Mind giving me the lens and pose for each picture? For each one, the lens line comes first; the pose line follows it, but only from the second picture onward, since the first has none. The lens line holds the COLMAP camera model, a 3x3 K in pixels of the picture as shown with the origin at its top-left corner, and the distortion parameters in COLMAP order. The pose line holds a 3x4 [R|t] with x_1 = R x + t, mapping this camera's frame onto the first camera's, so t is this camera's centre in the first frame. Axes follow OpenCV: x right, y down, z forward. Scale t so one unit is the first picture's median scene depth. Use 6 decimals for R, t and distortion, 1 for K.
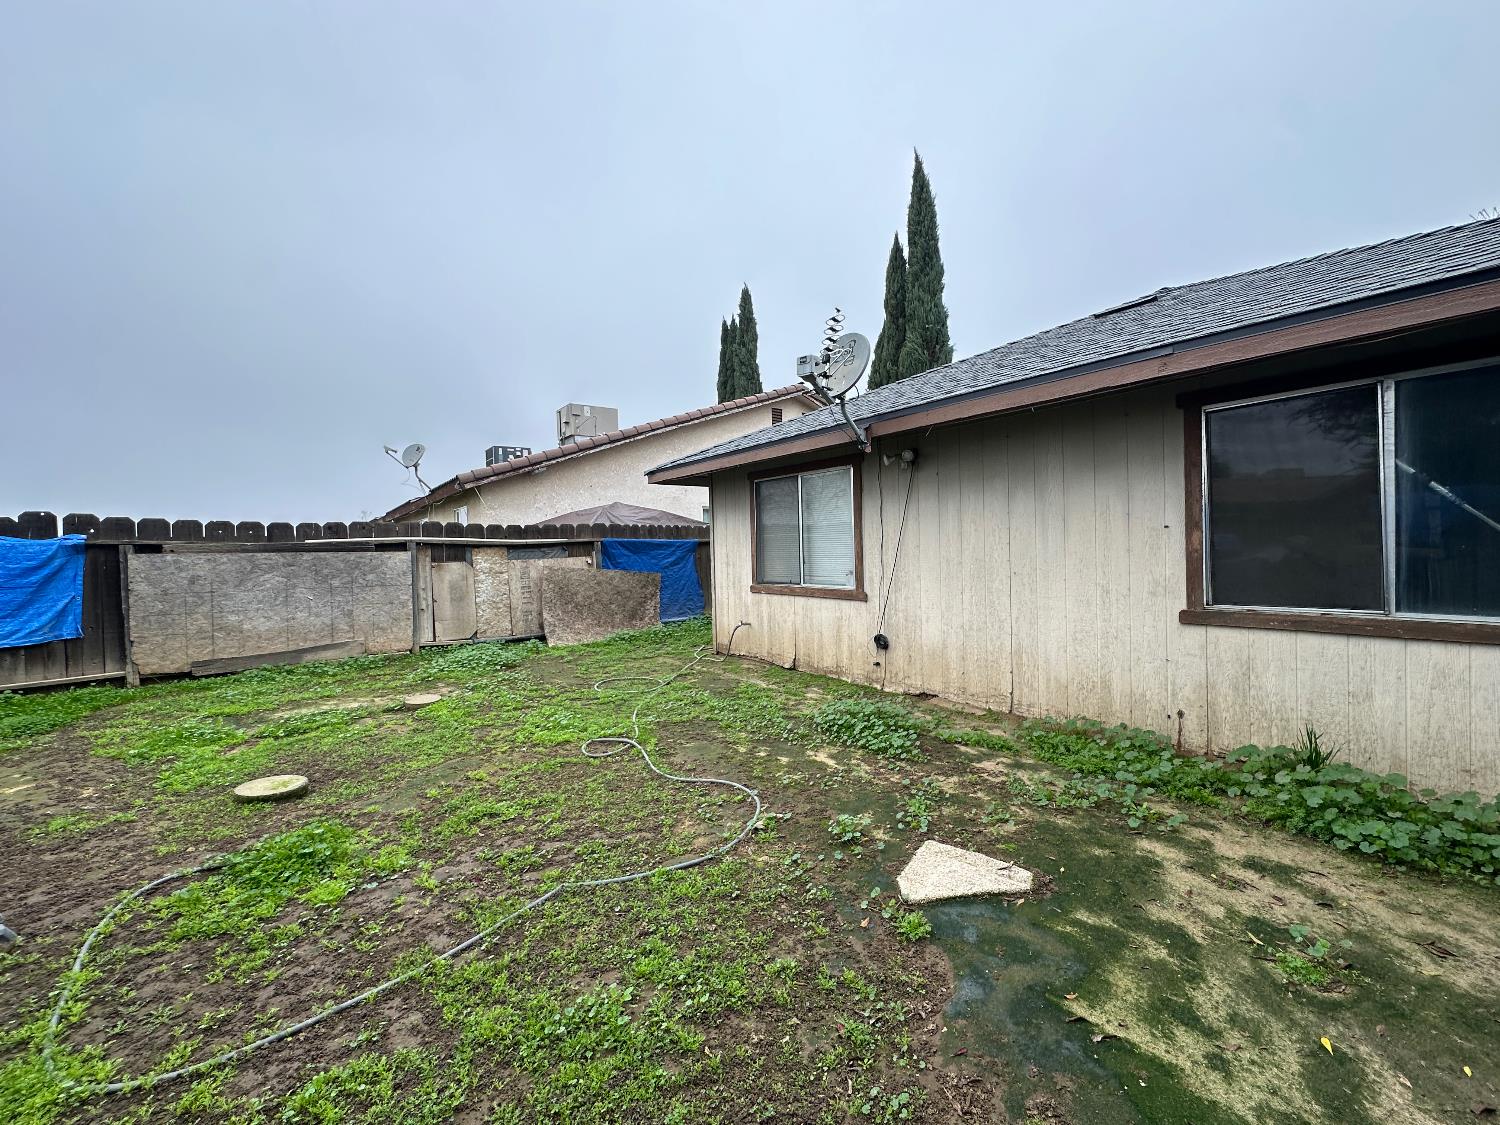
lens RADIAL K [[595.2, 0, 746.8], [0, 595.2, 557.6], [0, 0, 1]] dist [-0.000889, -0.000055]
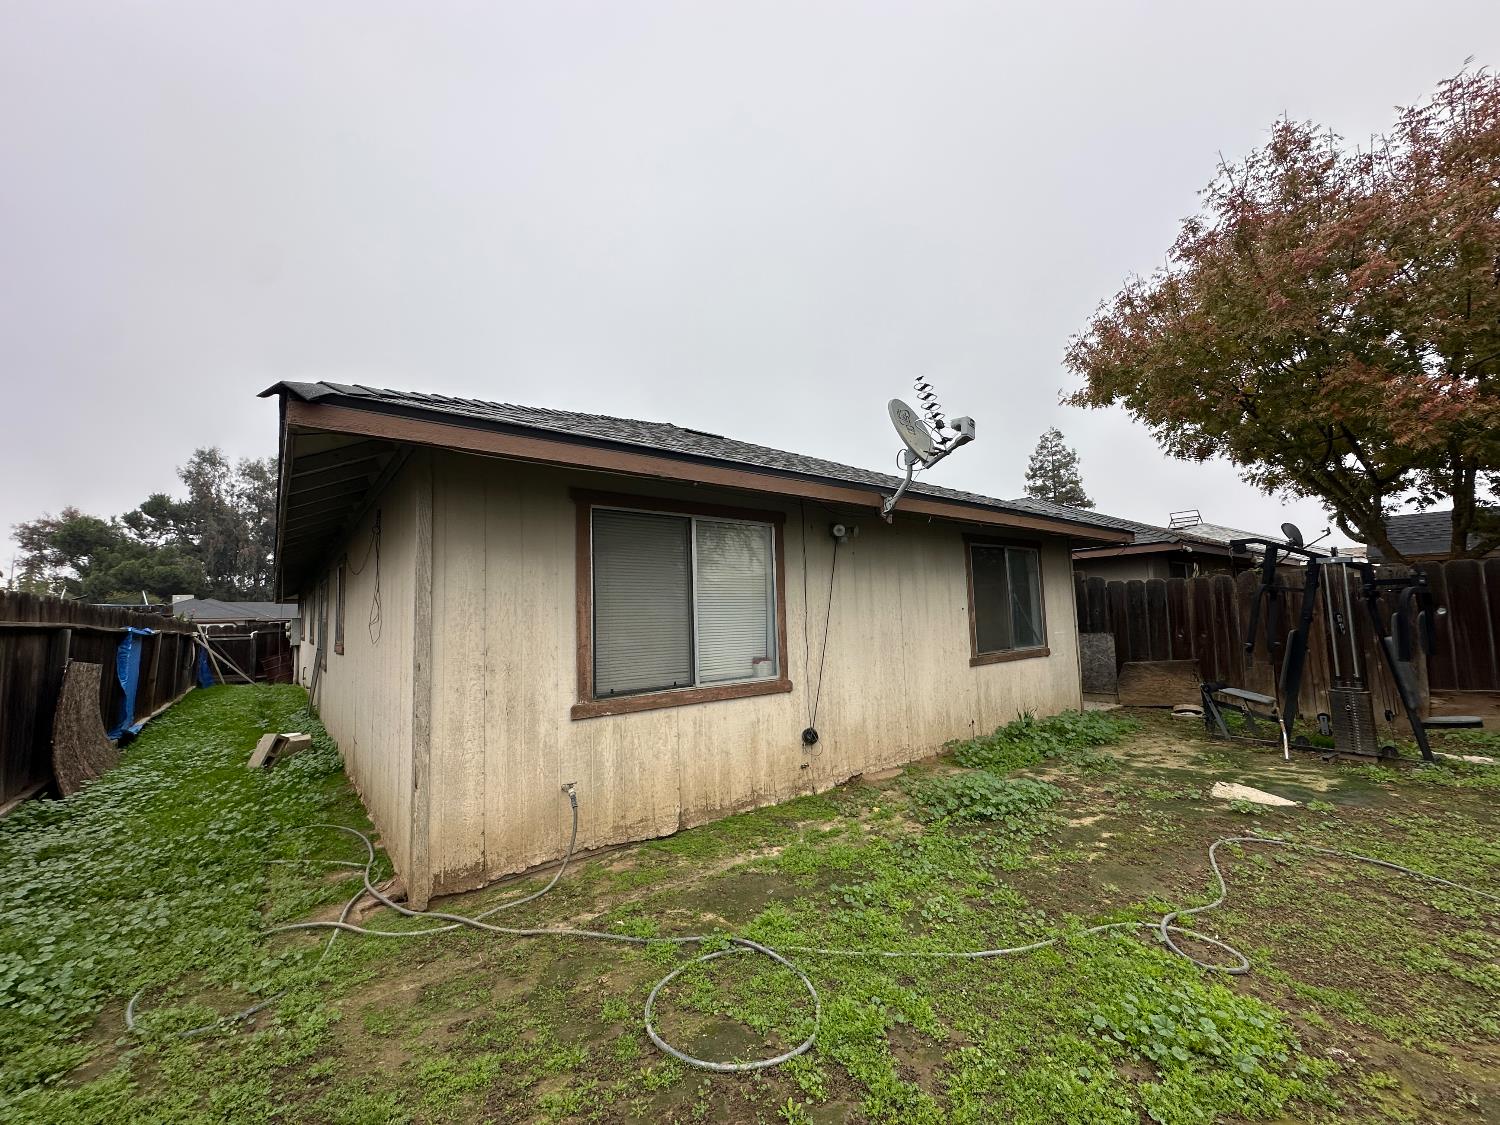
lens RADIAL K [[595.2, 0, 746.1], [0, 595.2, 561.1], [0, 0, 1]] dist [-0.000889, -0.000055]
pose [[-0.009146, 0.124078, 0.992230, -0.645880], [0.052547, 0.990960, -0.123435, -0.006470], [-0.998577, 0.051009, -0.015583, 1.086044]]
